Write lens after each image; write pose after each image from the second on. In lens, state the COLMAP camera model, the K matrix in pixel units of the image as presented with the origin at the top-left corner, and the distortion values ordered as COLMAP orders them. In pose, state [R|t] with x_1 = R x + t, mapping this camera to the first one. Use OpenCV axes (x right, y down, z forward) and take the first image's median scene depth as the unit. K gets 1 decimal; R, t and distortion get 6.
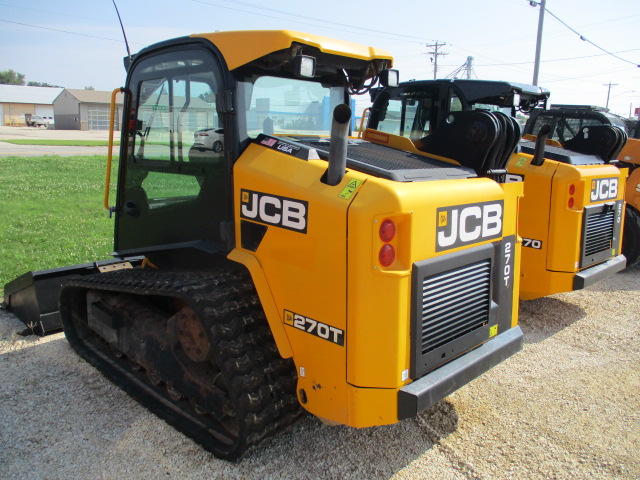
lens RADIAL K [[538.8, 0, 328.0], [0, 538.8, 247.3], [0, 0, 1]] dist [-0.052449, 0.005139]
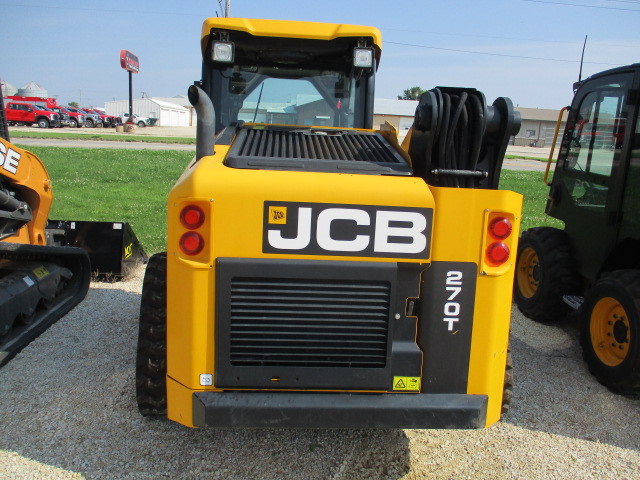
lens RADIAL K [[538.8, 0, 327.5], [0, 538.8, 252.6], [0, 0, 1]] dist [-0.052449, 0.005139]
pose [[0.732757, 0.146433, -0.664549, 0.764959], [-0.162964, 0.985917, 0.037556, -0.036156], [0.660689, 0.080778, 0.746301, 0.390633]]
